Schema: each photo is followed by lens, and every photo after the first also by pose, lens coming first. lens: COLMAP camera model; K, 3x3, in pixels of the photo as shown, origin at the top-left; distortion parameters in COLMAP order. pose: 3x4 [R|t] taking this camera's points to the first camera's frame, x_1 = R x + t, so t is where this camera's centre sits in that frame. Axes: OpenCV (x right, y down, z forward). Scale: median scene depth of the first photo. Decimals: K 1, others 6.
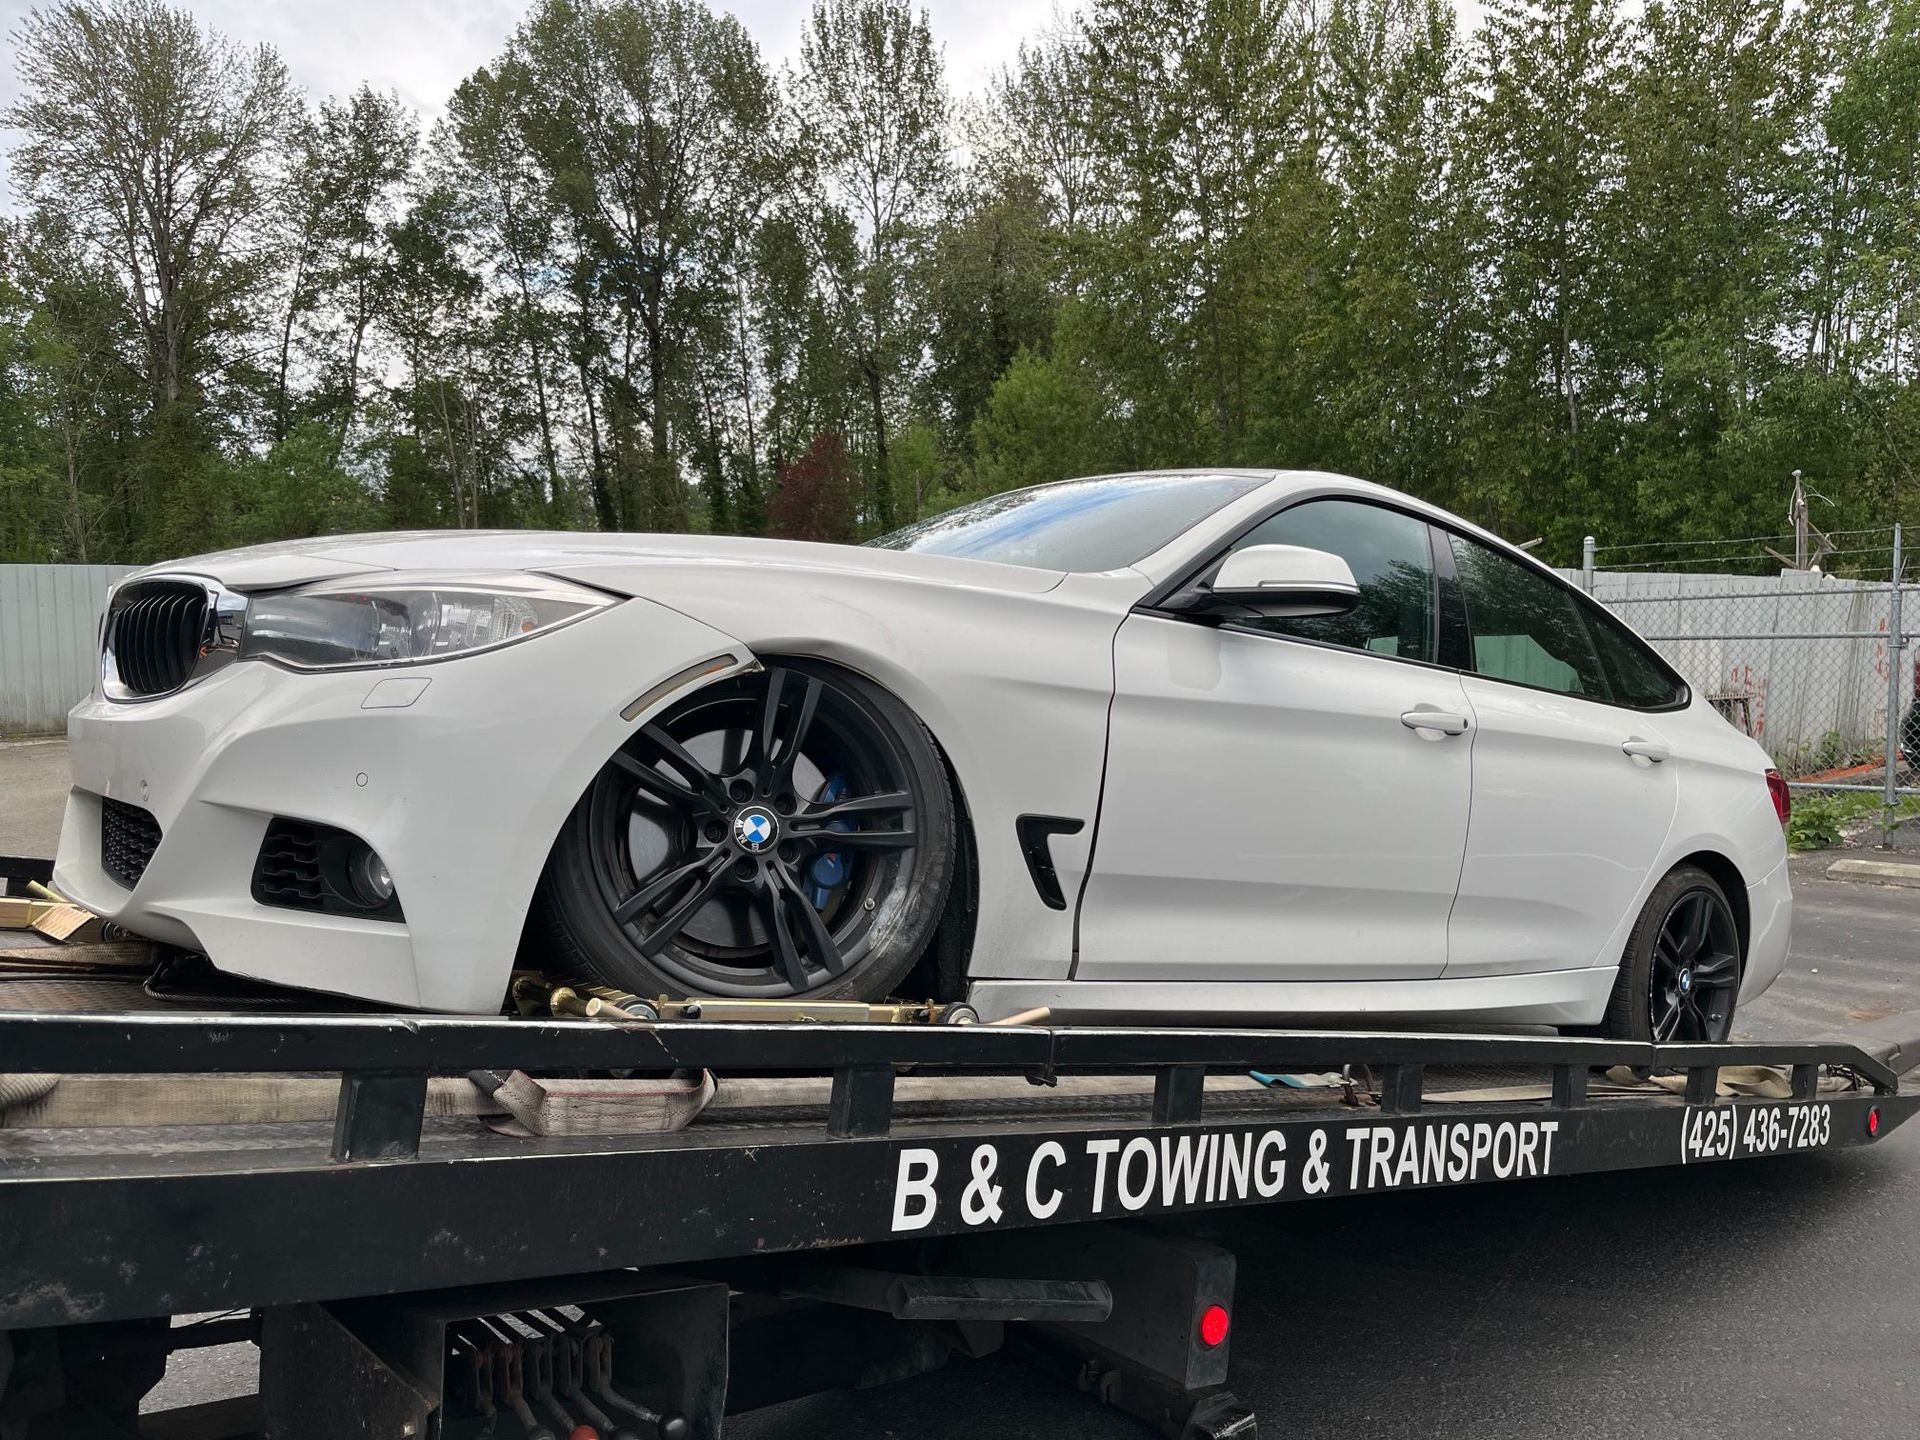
lens RADIAL K [[1469.0, 0, 946.4], [0, 1469.0, 737.4], [0, 0, 1]] dist [0.041627, -0.062764]
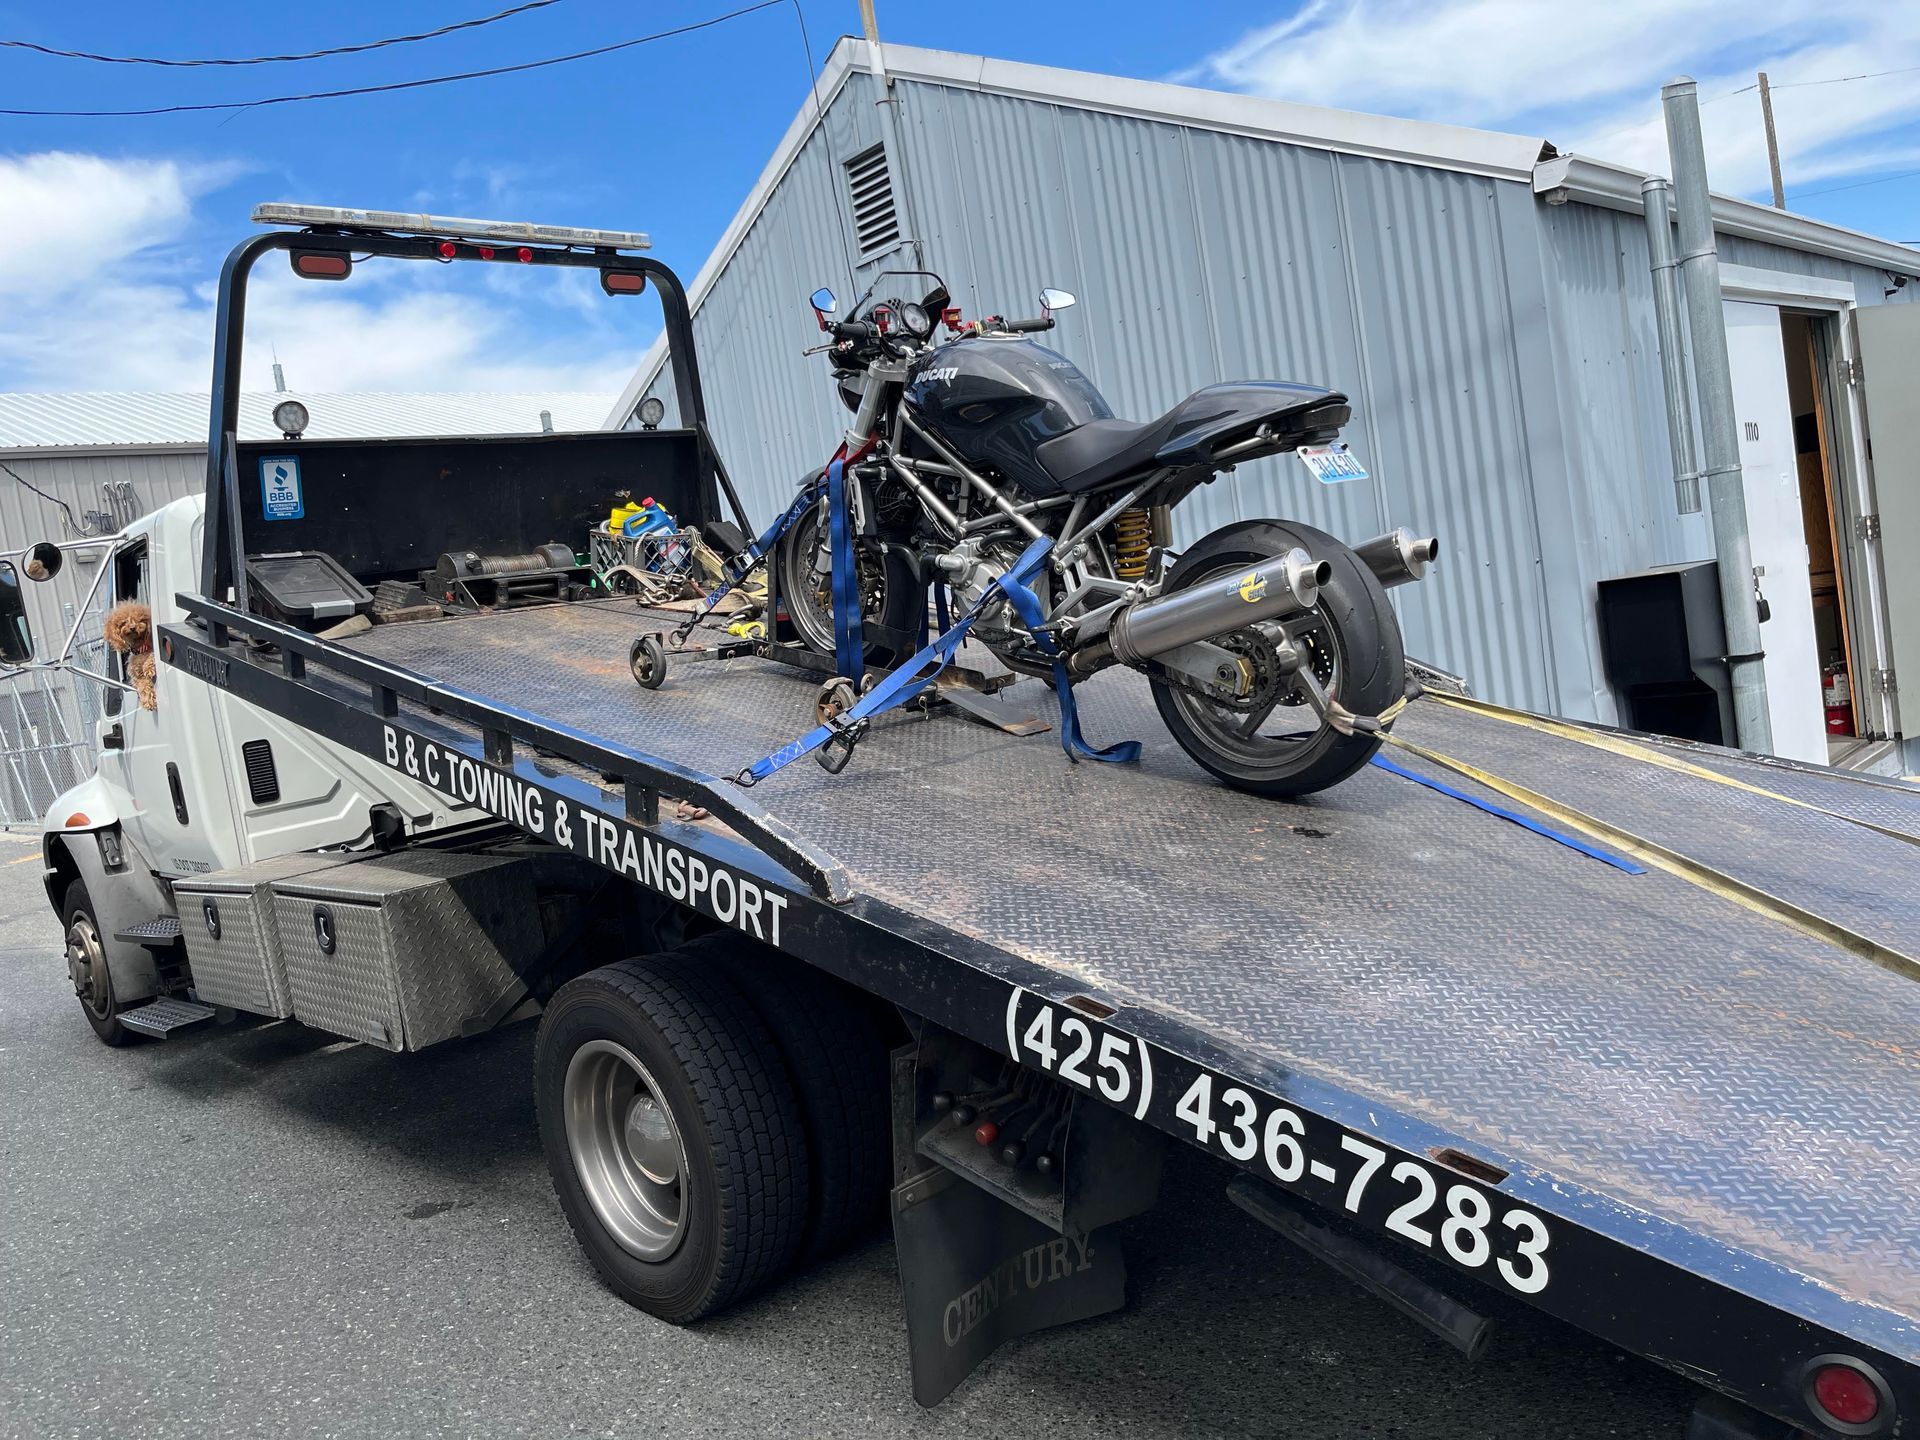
lens RADIAL K [[1469.0, 0, 941.6], [0, 1469.0, 724.0], [0, 0, 1]] dist [0.041627, -0.062764]
pose [[0.075399, 0.136478, -0.987770, 1.480046], [0.076646, 0.986865, 0.142204, 0.033499], [0.994203, -0.086431, 0.063948, 1.182815]]
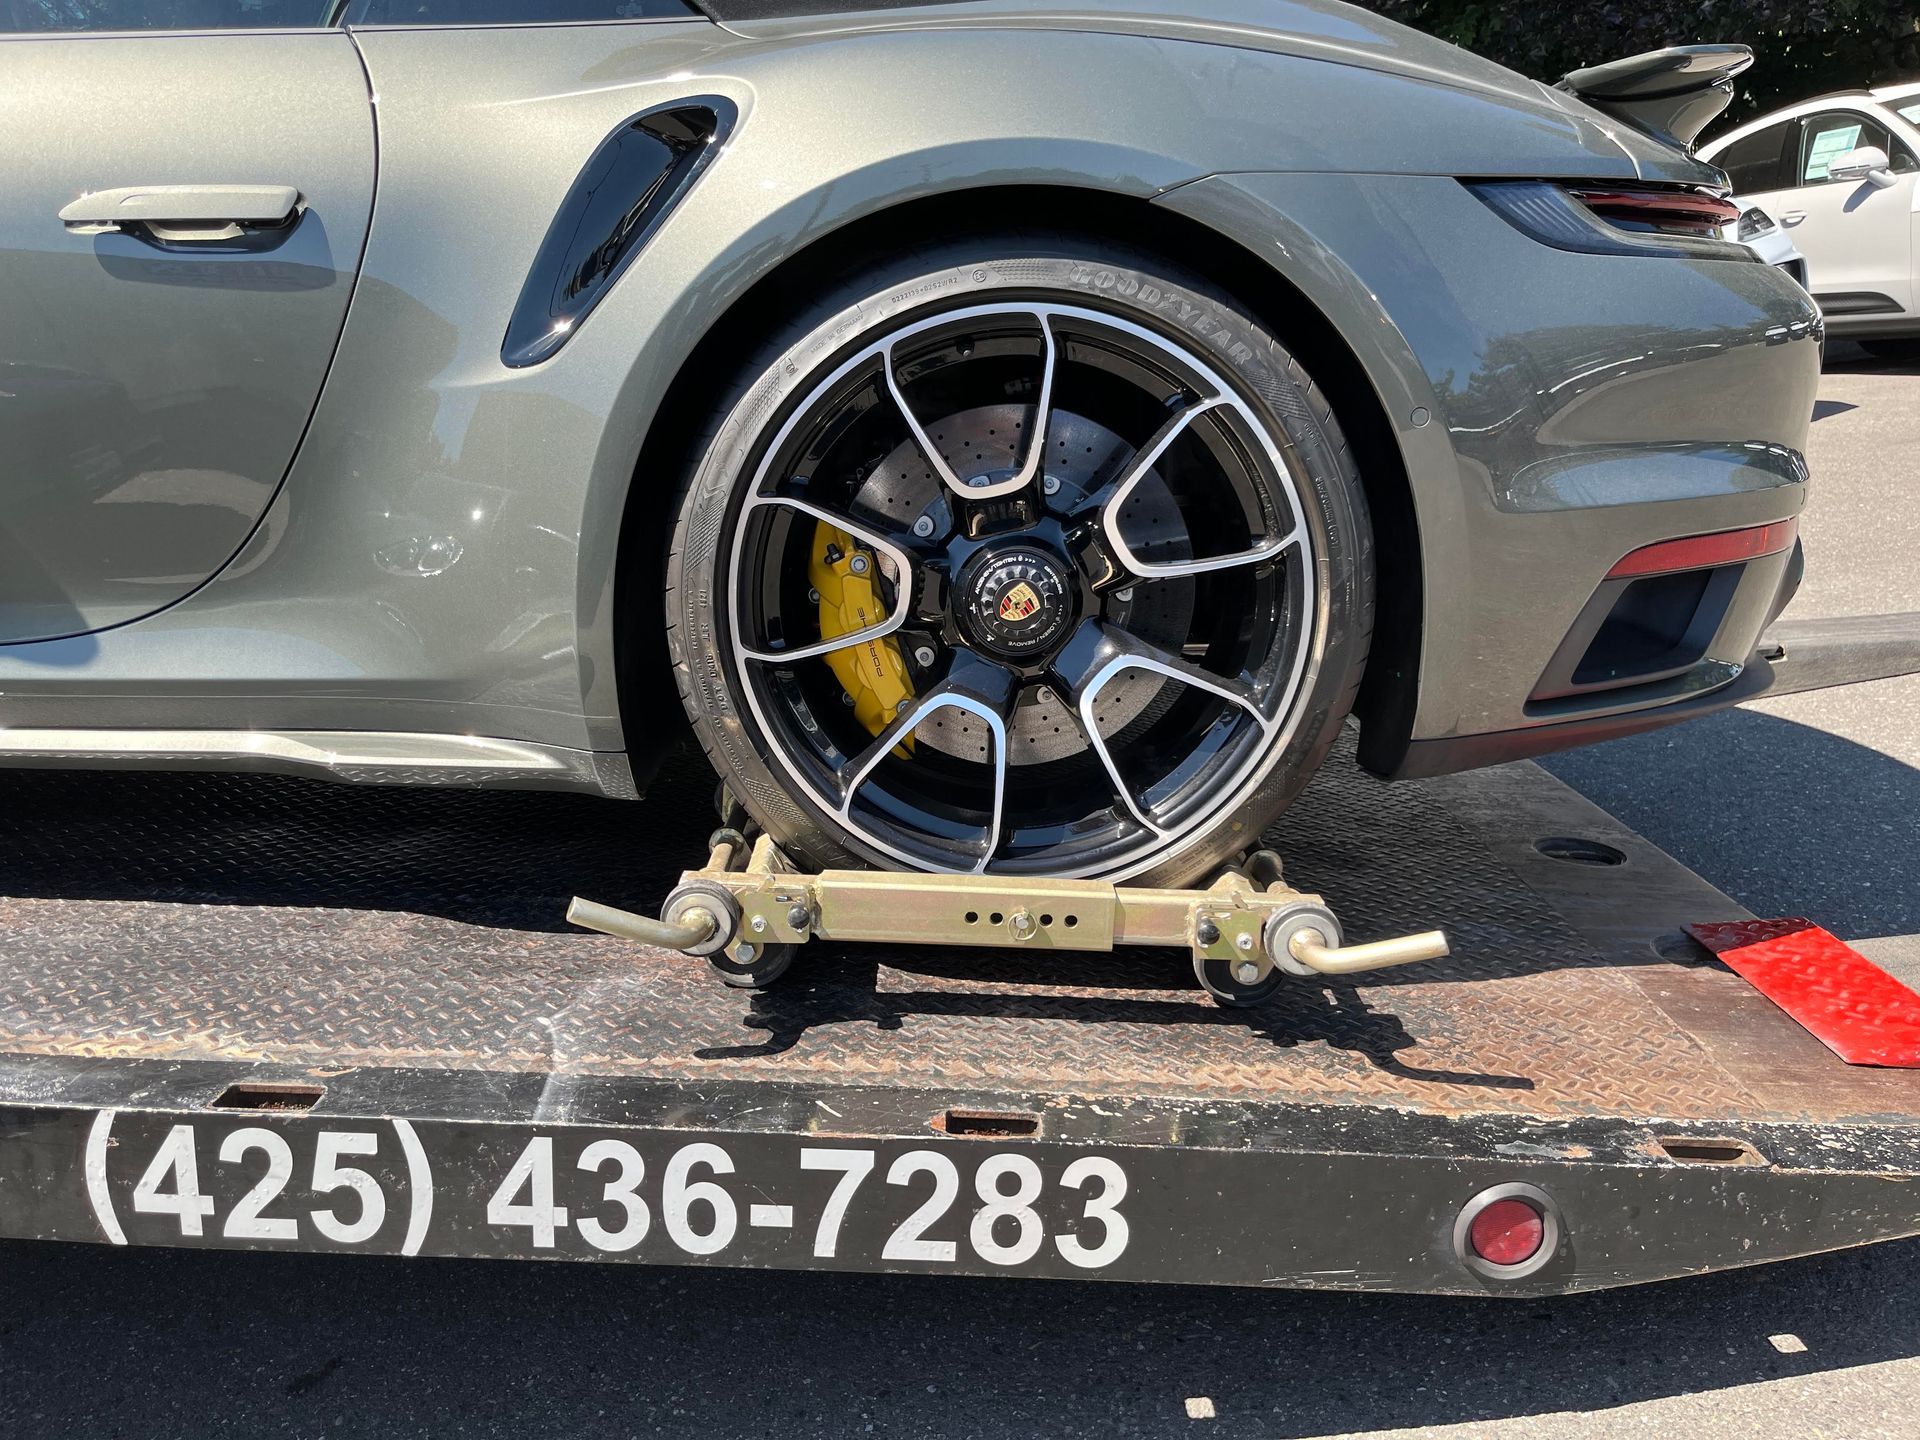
lens RADIAL K [[1469.0, 0, 951.1], [0, 1469.0, 711.1], [0, 0, 1]] dist [0.041627, -0.062764]
pose [[0.764172, 0.072687, -0.640904, 1.128182], [0.098367, 0.968875, 0.227169, 0.116835], [0.637468, -0.236640, 0.733236, 1.129716]]
